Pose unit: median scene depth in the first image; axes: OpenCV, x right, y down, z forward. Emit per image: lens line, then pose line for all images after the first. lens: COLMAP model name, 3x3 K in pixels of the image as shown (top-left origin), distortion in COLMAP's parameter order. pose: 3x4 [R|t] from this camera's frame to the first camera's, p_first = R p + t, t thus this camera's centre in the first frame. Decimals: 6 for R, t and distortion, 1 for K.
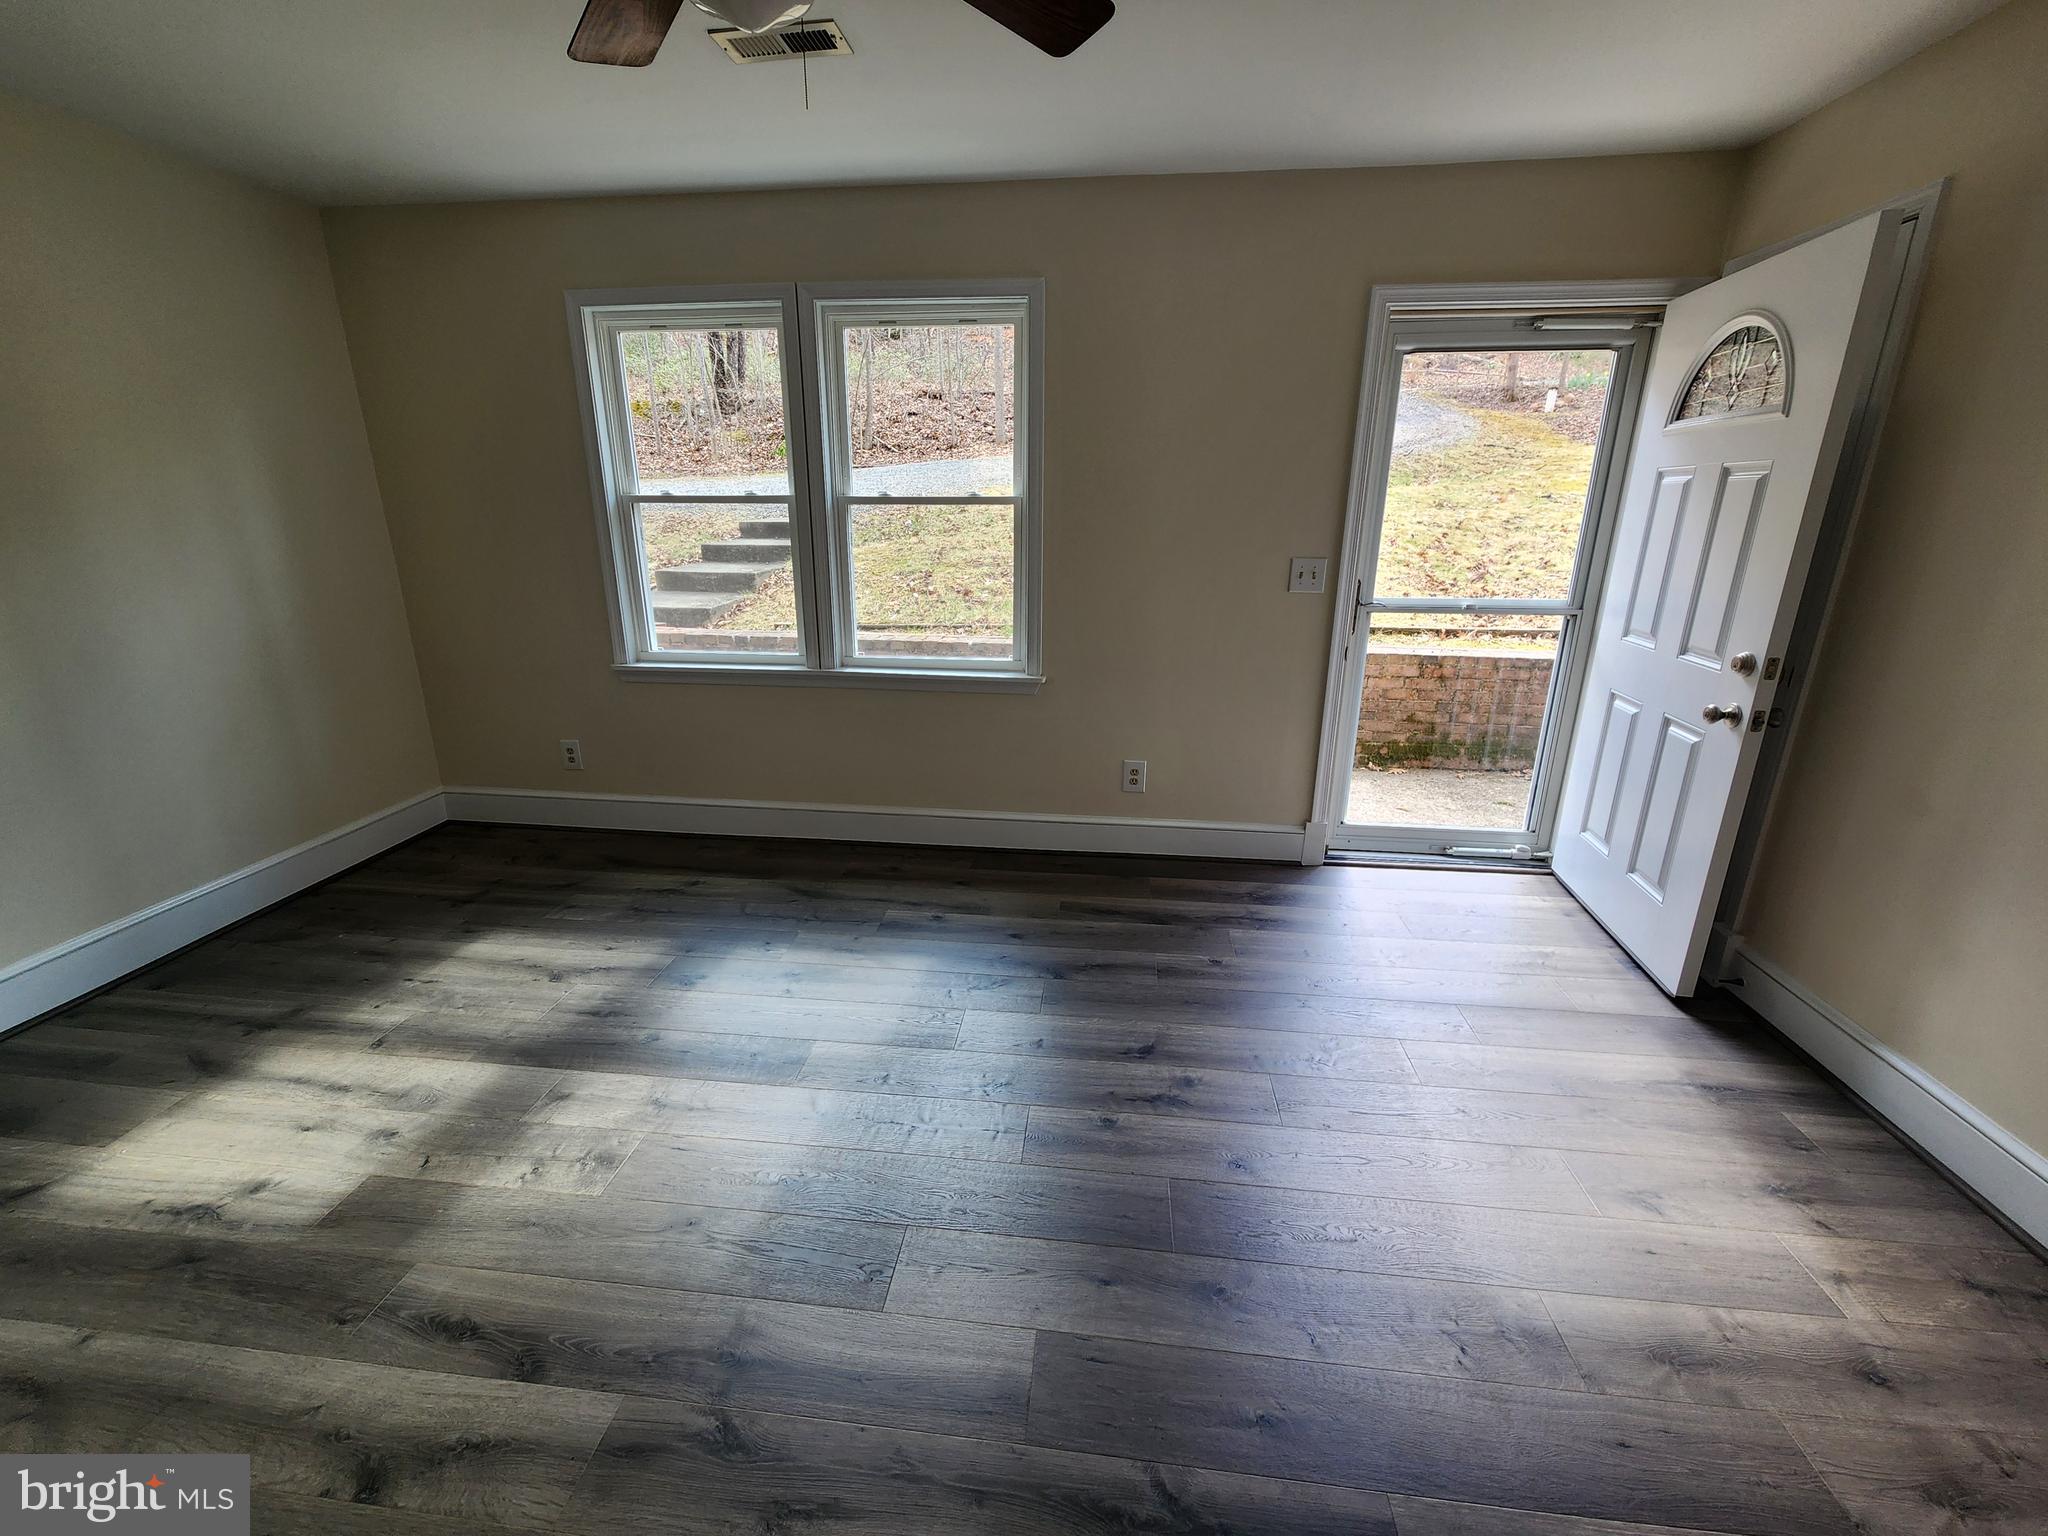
lens RADIAL K [[820.0, 0, 1029.0], [0, 820.0, 750.6], [0, 0, 1]] dist [-0.018907, -0.000187]
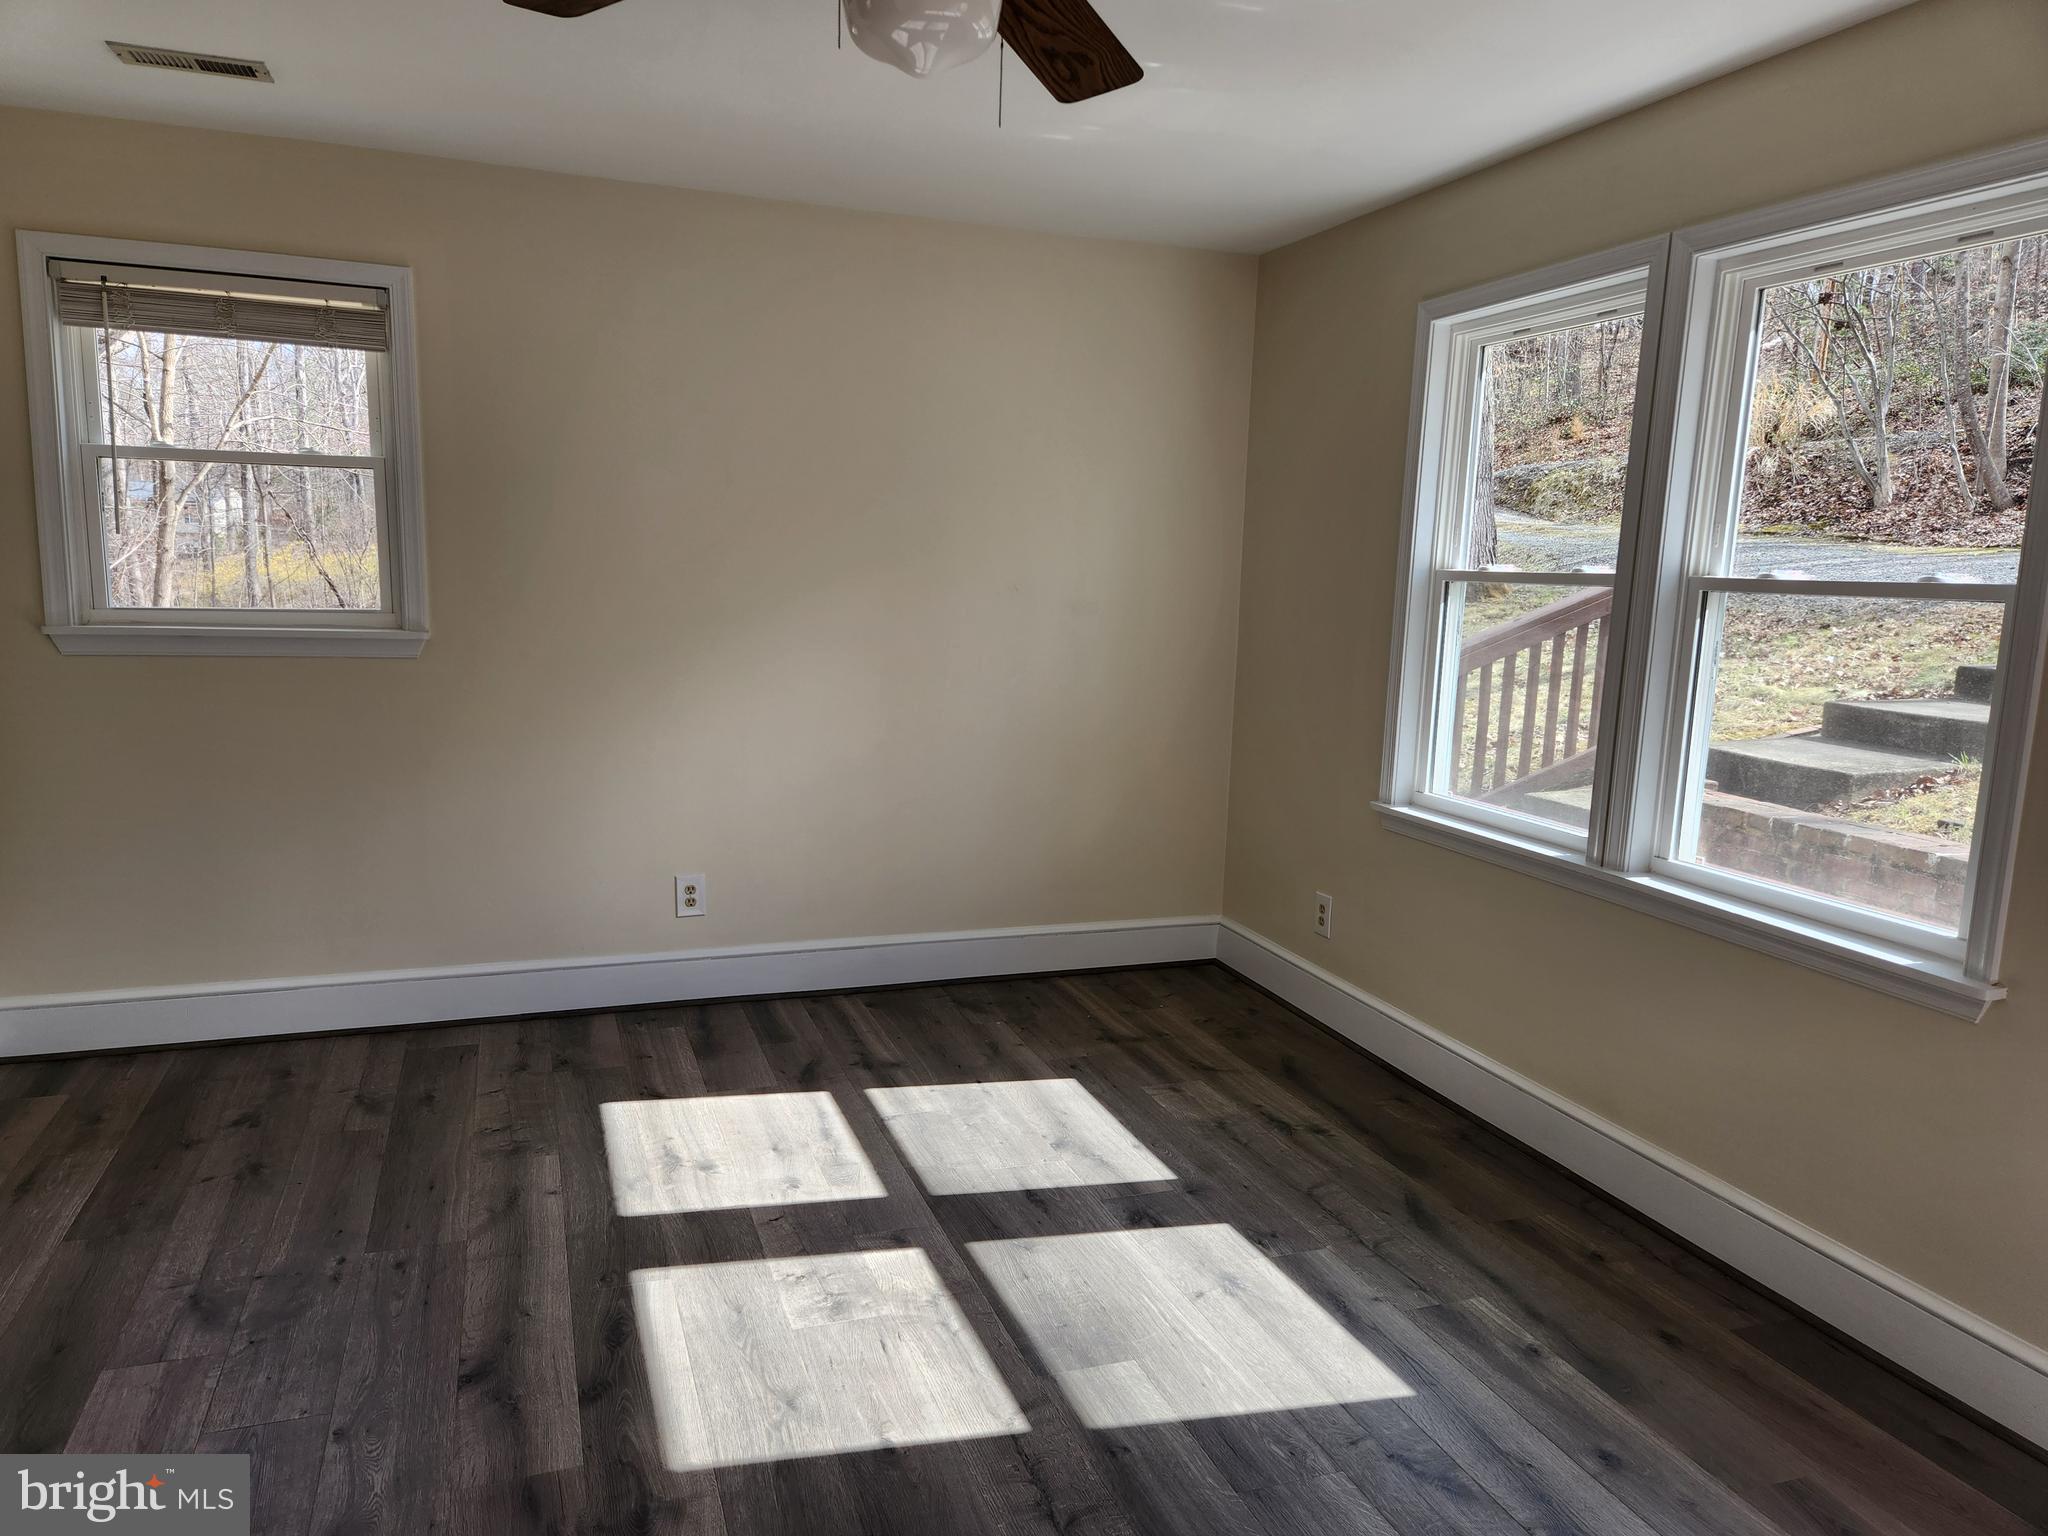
lens RADIAL K [[1362.9, 0, 1012.9], [0, 1362.9, 766.4], [0, 0, 1]] dist [0.026668, -0.002883]
pose [[0.432037, 0.139969, -0.890928, 0.433765], [-0.285092, 0.958421, 0.012323, -0.064908], [0.855609, 0.248672, 0.453977, 0.203384]]
